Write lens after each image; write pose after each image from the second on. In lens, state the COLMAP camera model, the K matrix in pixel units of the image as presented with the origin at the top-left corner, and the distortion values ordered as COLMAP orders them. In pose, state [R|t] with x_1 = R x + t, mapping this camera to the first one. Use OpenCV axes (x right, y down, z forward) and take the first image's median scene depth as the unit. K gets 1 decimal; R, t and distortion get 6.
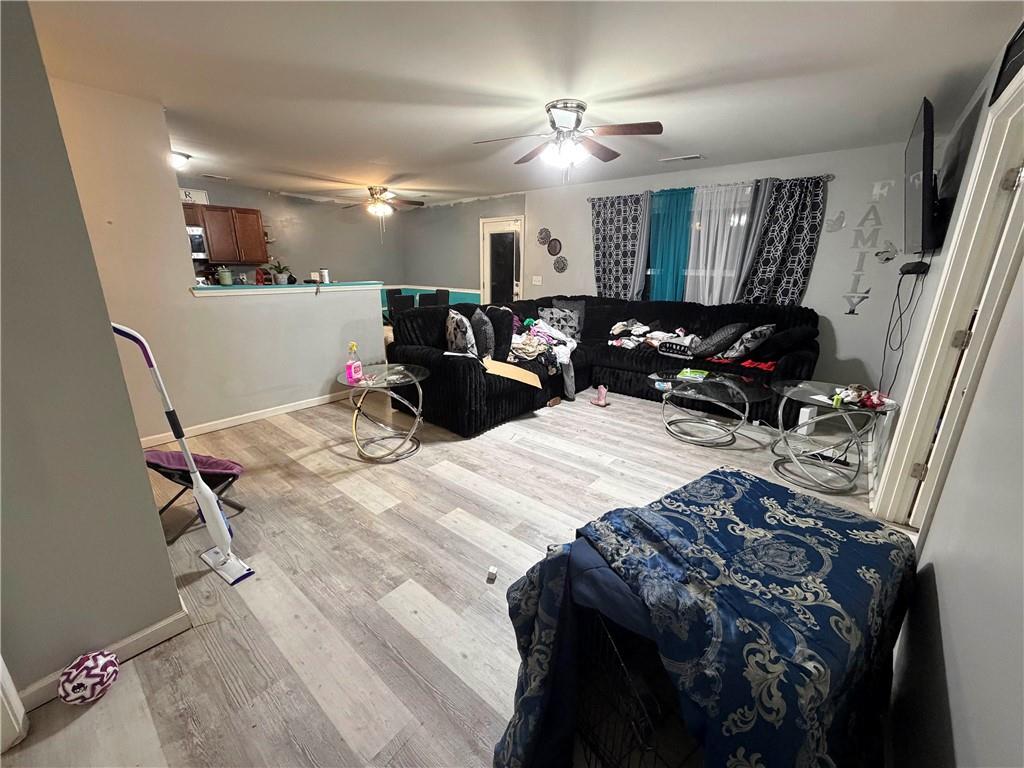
lens RADIAL K [[410.8, 0, 512.0], [0, 410.8, 384.0], [0, 0, 1]] dist [-0.000136, -0.000087]
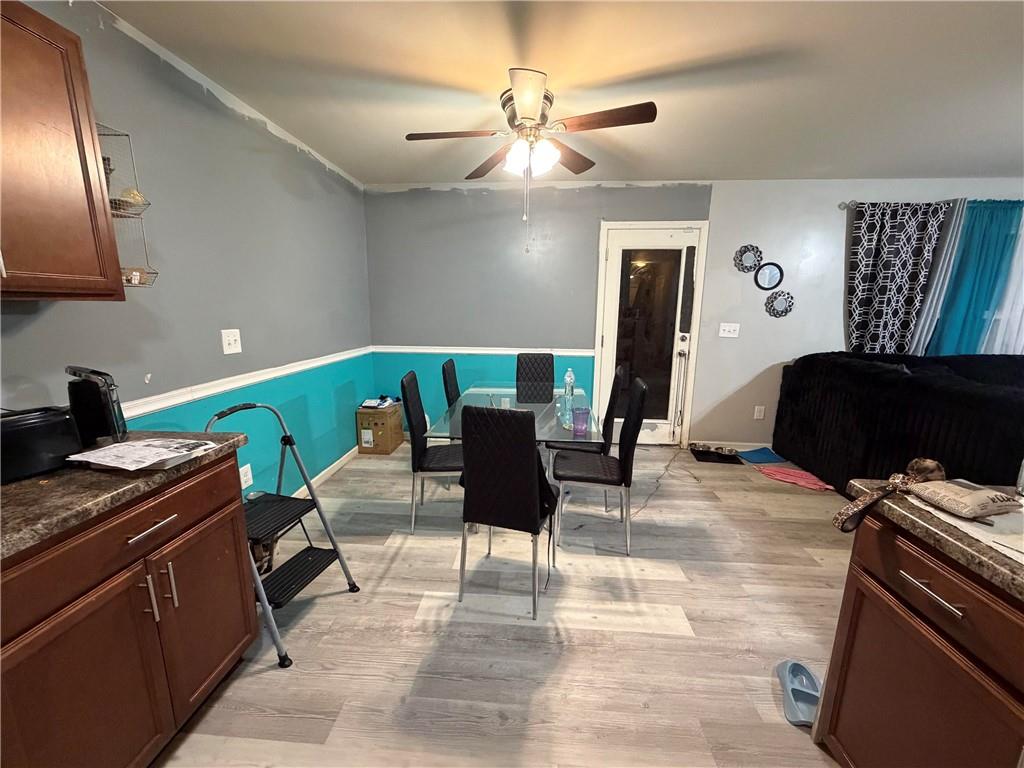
lens RADIAL K [[410.8, 0, 512.0], [0, 410.8, 384.0], [0, 0, 1]] dist [-0.000136, -0.000087]
pose [[0.809977, -0.112357, 0.575598, -0.548192], [0.162276, 0.986093, -0.035868, -0.204886], [-0.563564, 0.122458, 0.816946, 0.700148]]
